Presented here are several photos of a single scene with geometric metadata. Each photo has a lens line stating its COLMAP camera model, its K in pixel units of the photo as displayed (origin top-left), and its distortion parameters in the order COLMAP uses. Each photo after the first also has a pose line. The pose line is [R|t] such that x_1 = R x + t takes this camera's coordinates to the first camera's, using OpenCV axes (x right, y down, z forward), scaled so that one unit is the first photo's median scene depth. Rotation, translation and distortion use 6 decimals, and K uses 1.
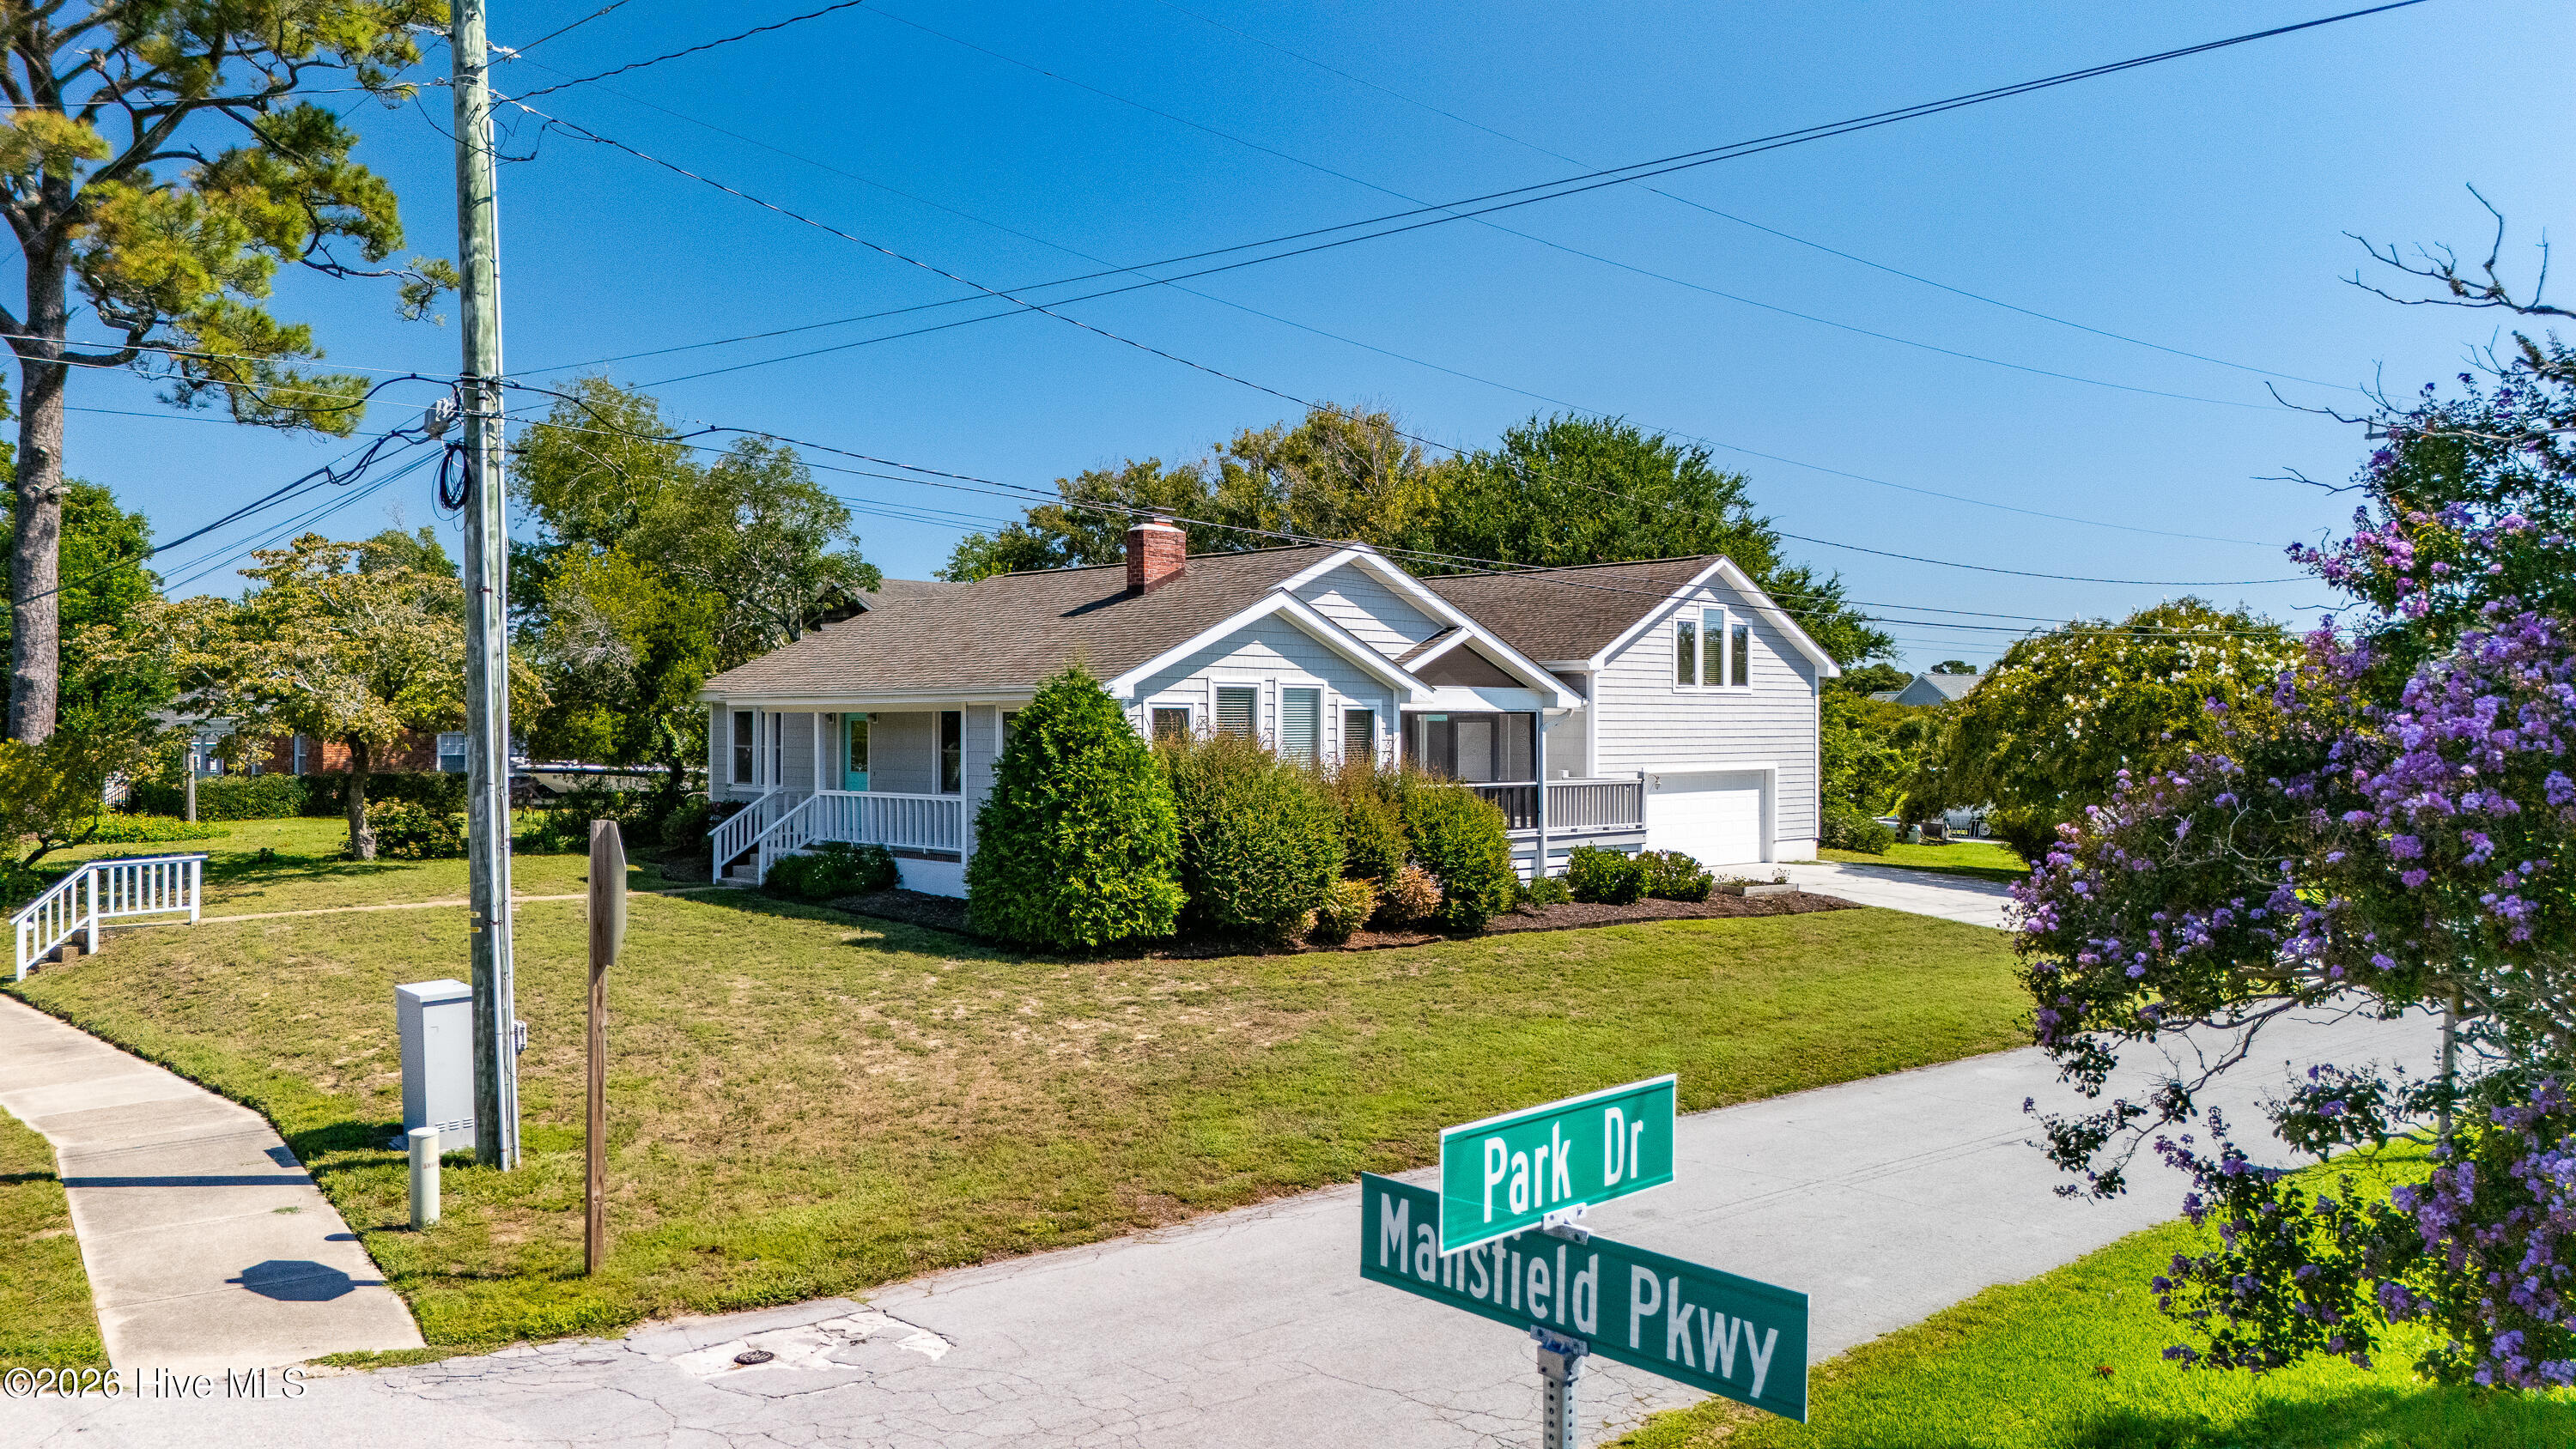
lens RADIAL K [[1888.6, 0, 1288.7], [0, 1888.6, 729.6], [0, 0, 1]] dist [0.112015, -0.150429]
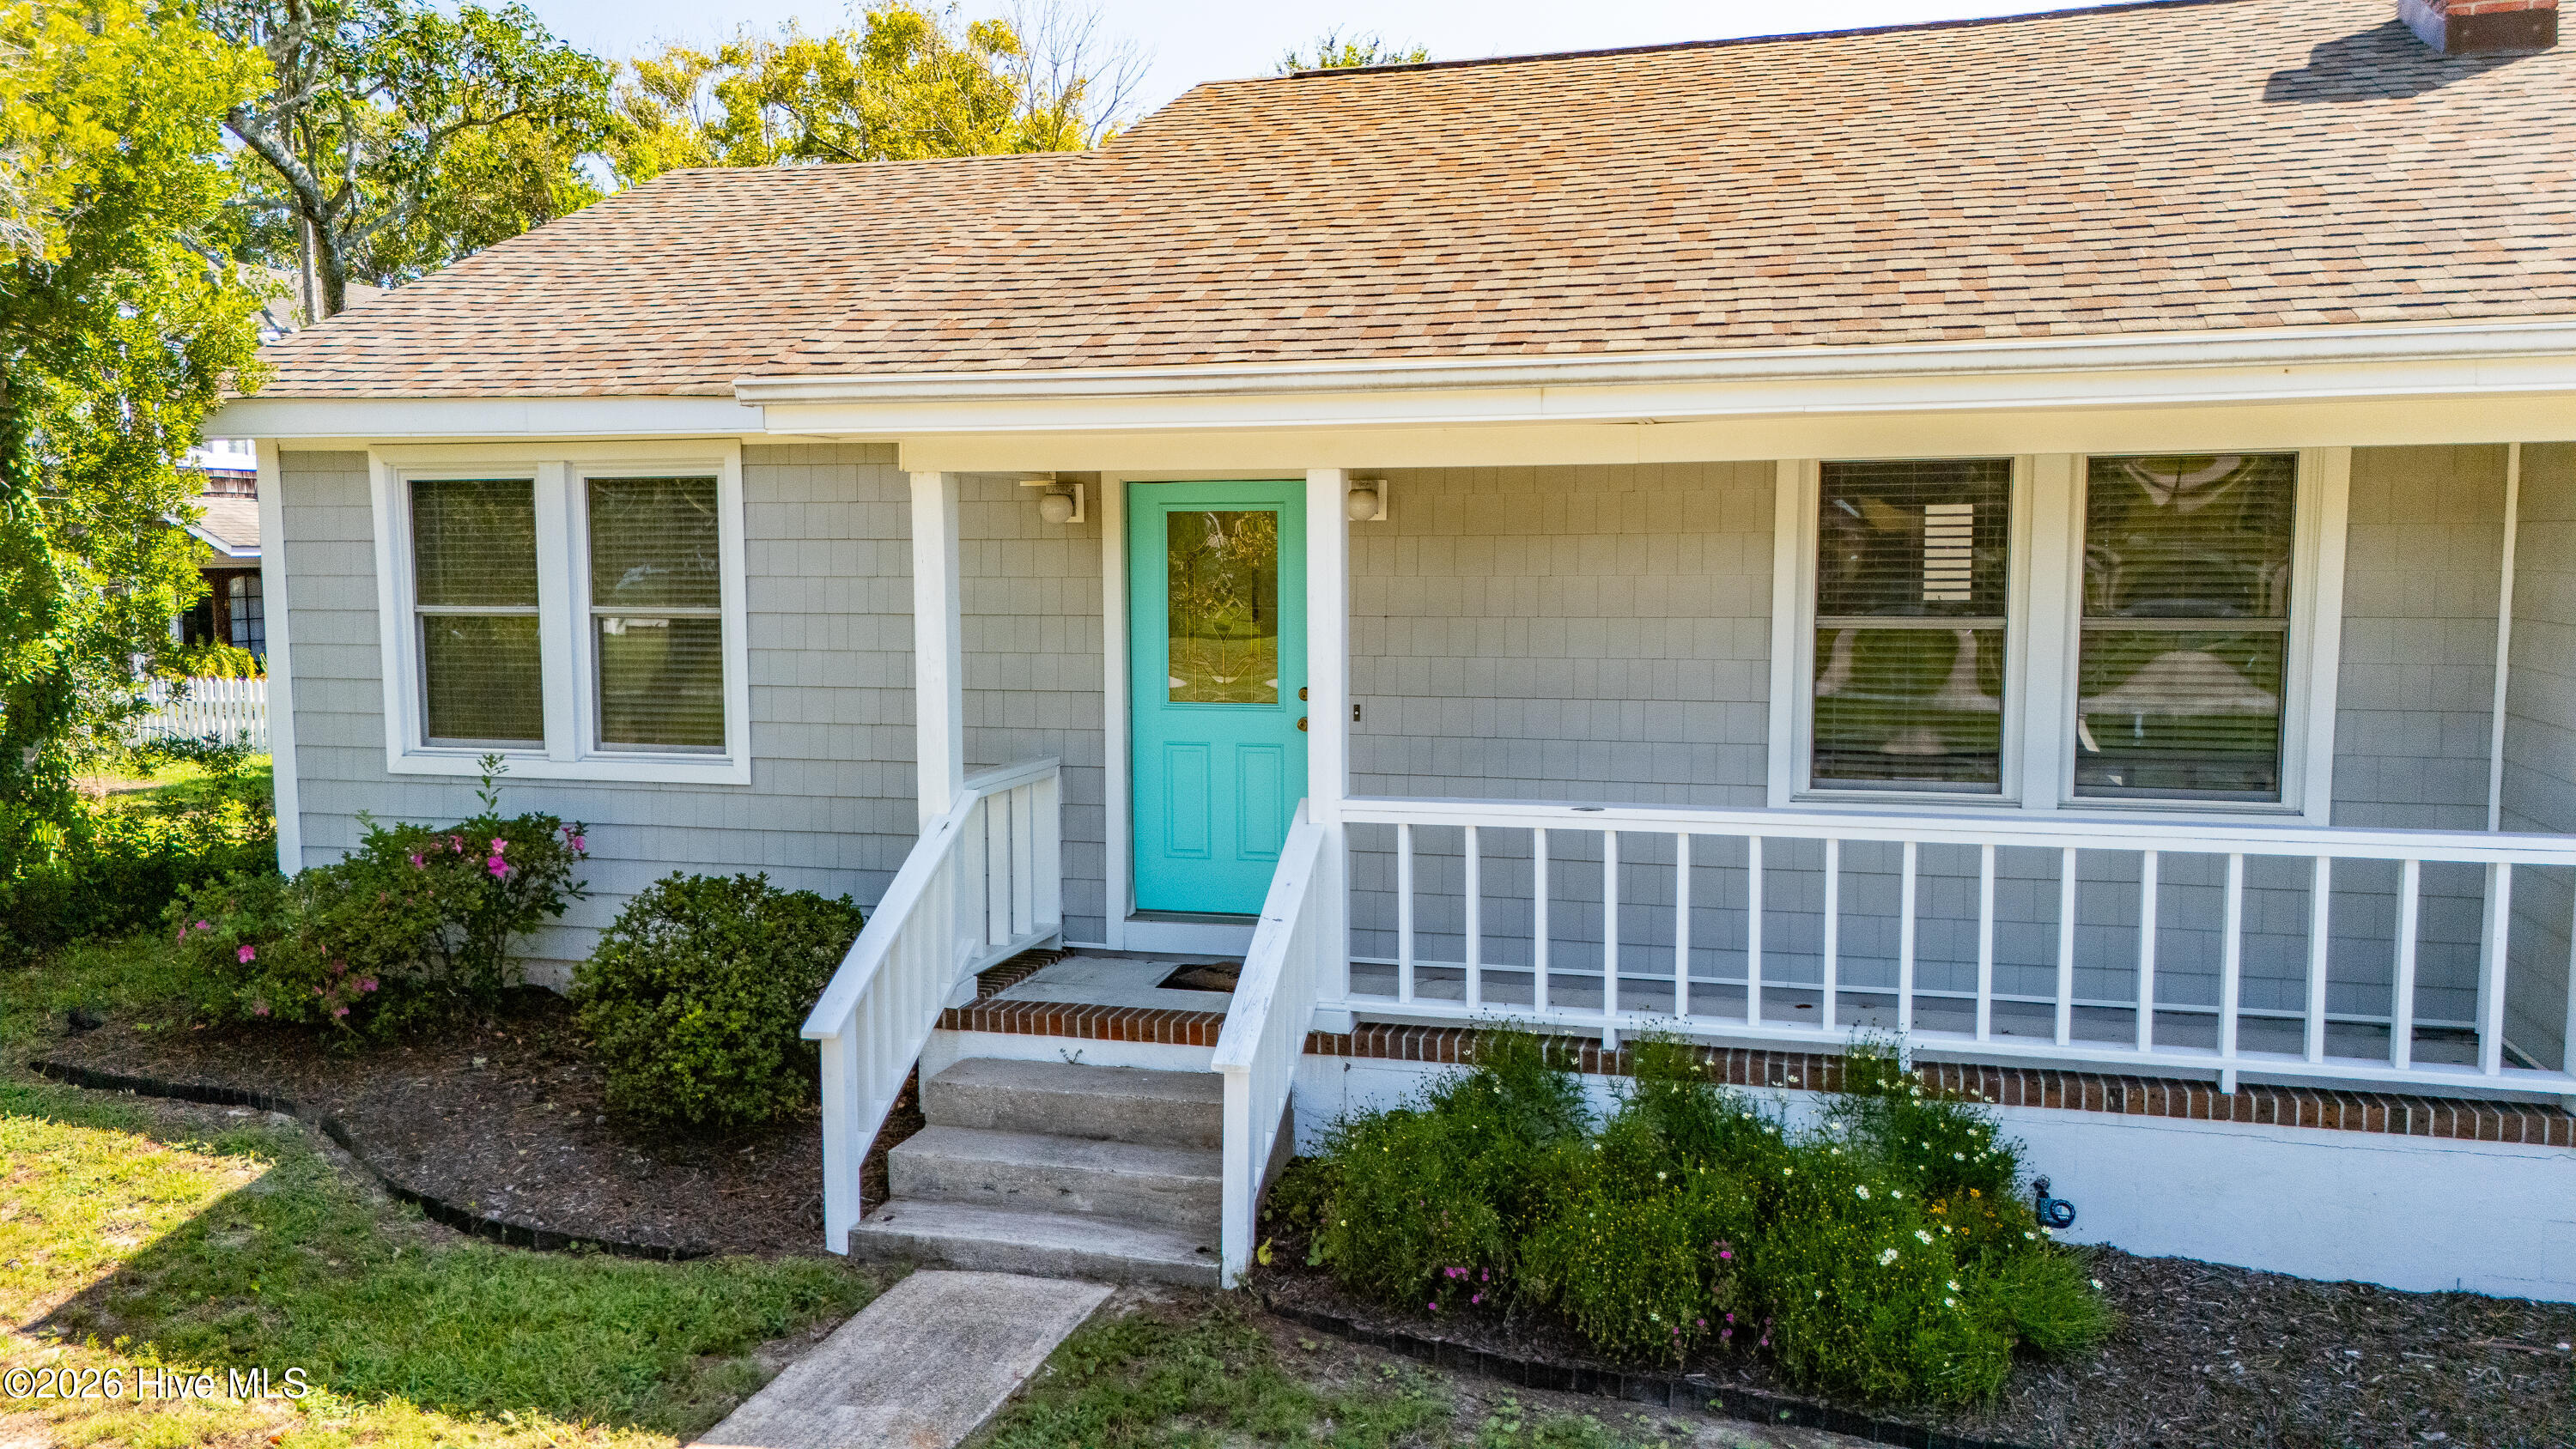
lens RADIAL K [[1904.8, 0, 1290.7], [0, 1904.8, 721.6], [0, 0, 1]] dist [0.054199, -0.040171]
pose [[0.860033, -0.050787, 0.507704, -0.382436], [0.005228, 0.995859, 0.090761, 0.001123], [-0.510211, -0.075403, 0.856737, 0.832280]]
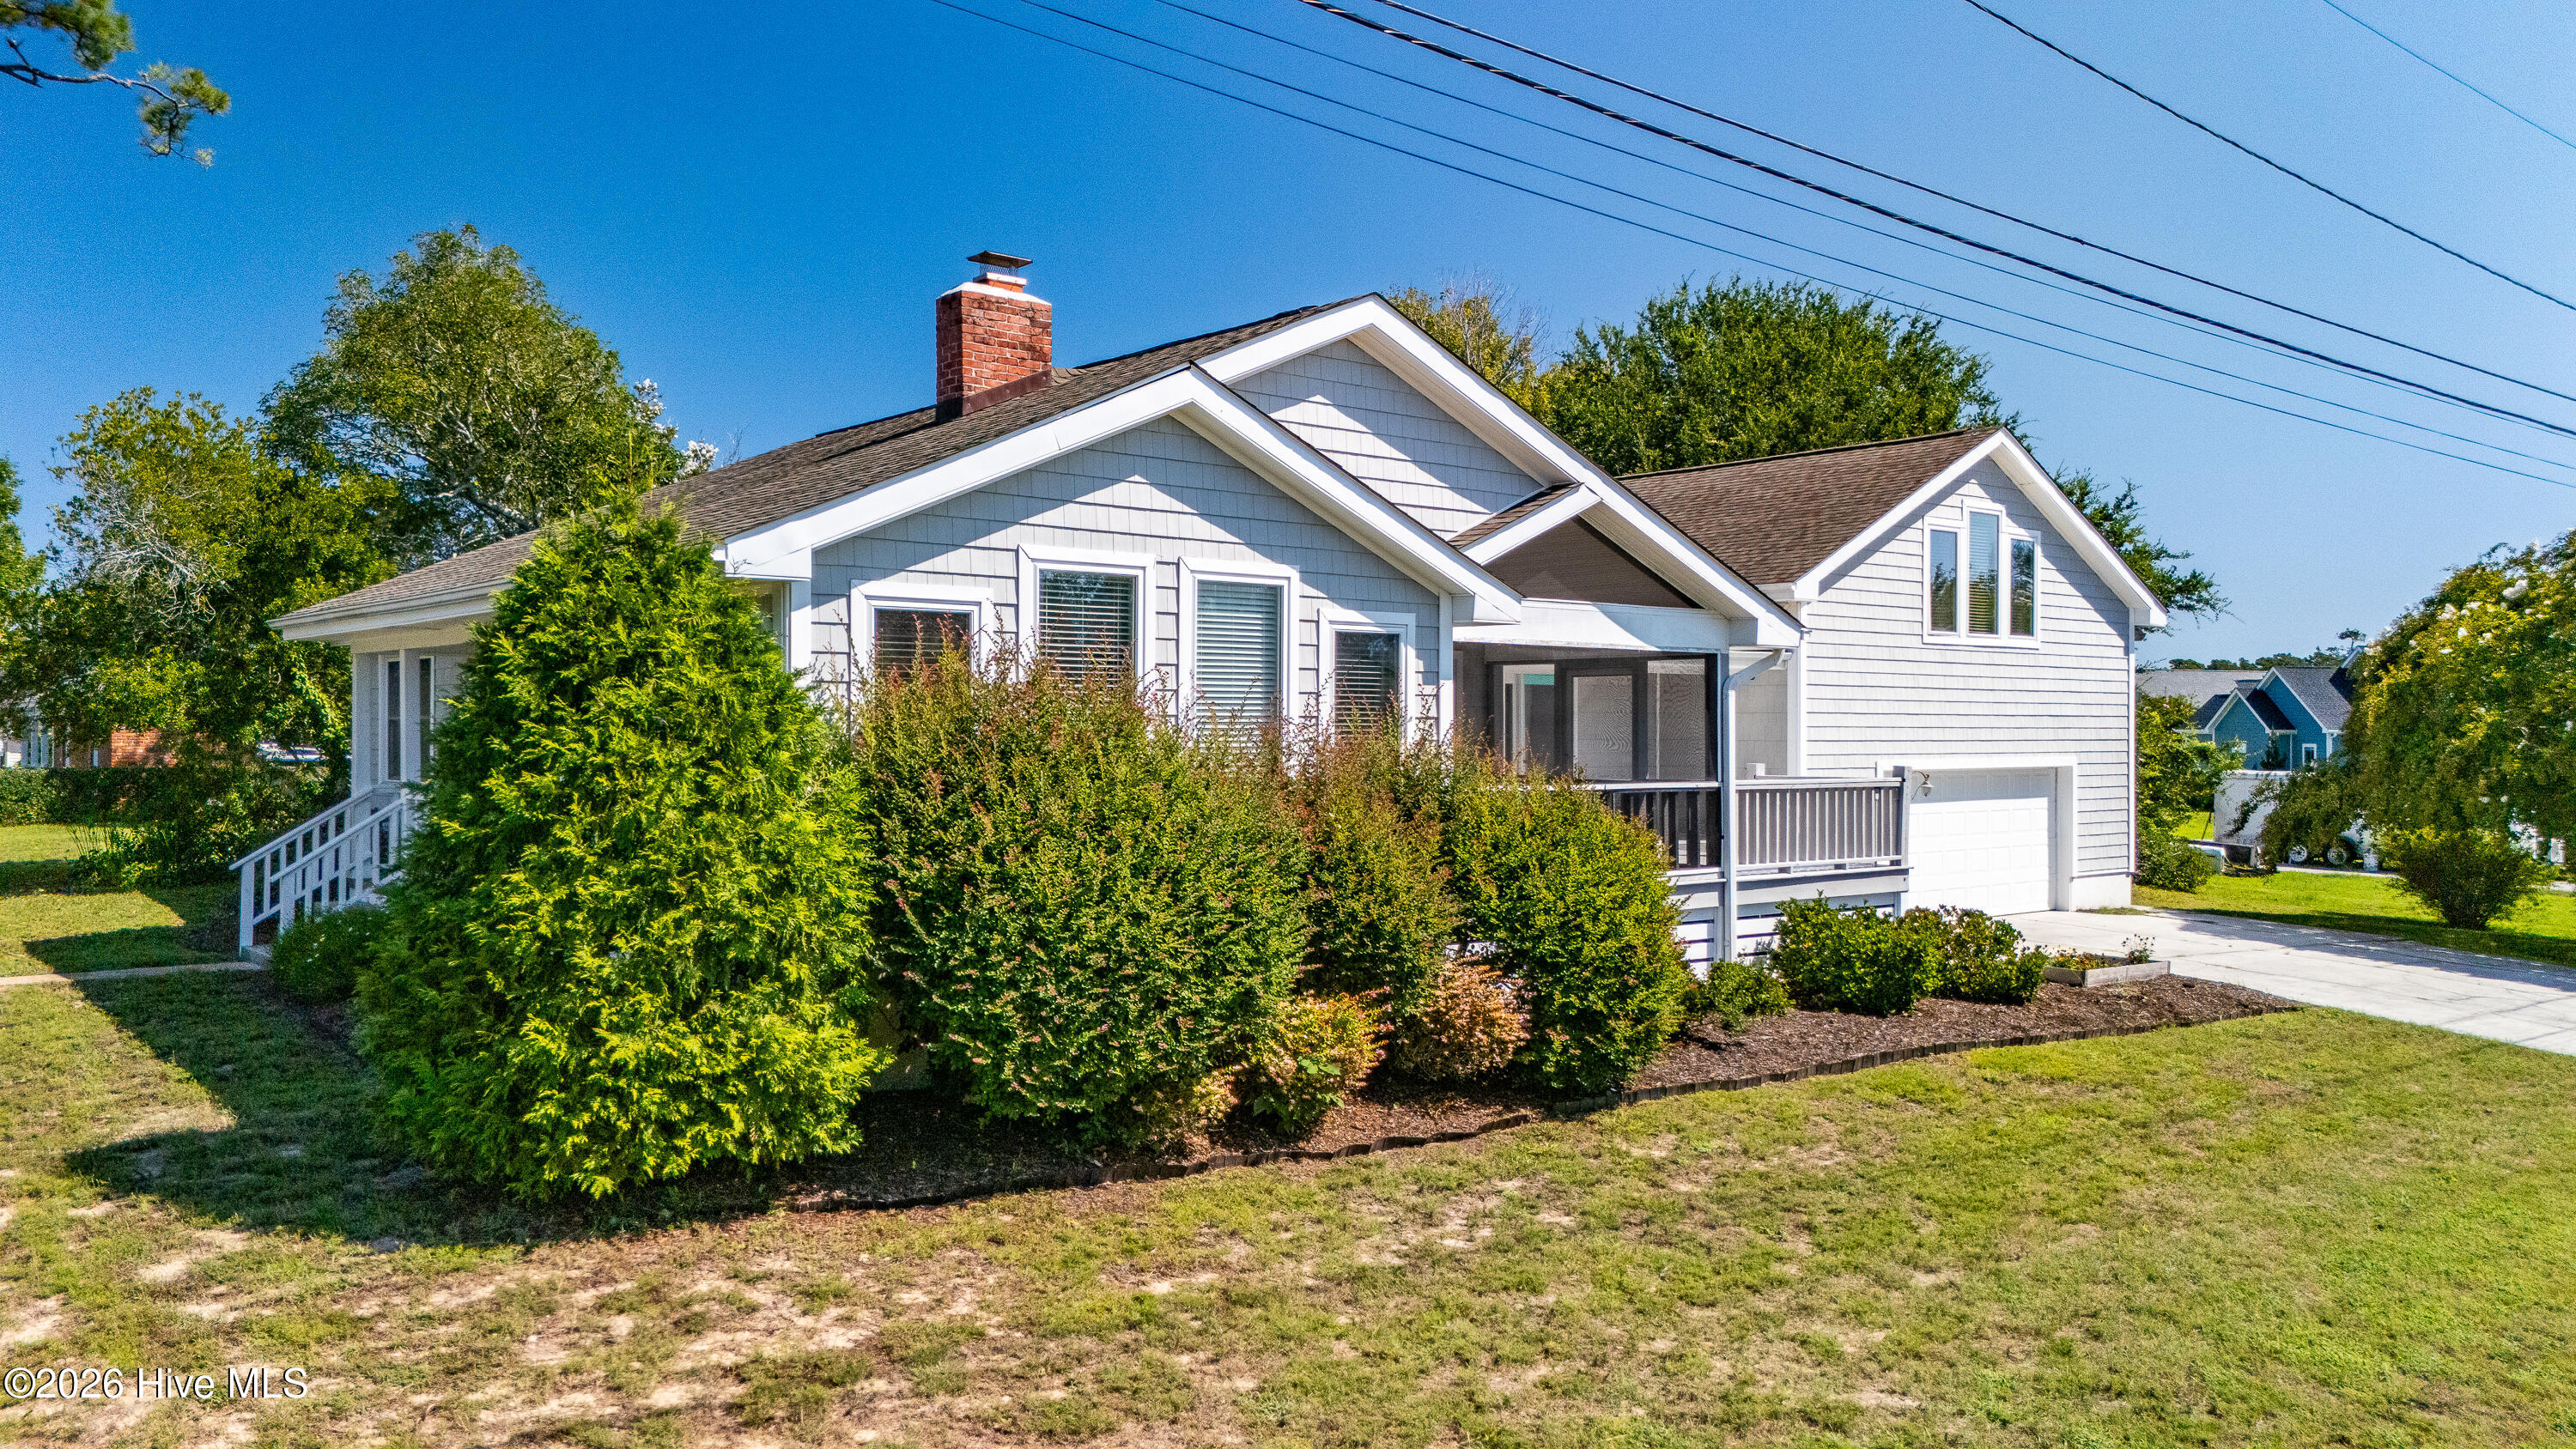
lens RADIAL K [[1899.2, 0, 1288.4], [0, 1899.2, 720.6], [0, 0, 1]] dist [0.040558, -0.001593]
pose [[0.997758, 0.002551, -0.066878, 0.047479], [-0.003052, 0.999968, -0.007387, 0.015493], [0.066857, 0.007575, 0.997734, 0.477366]]
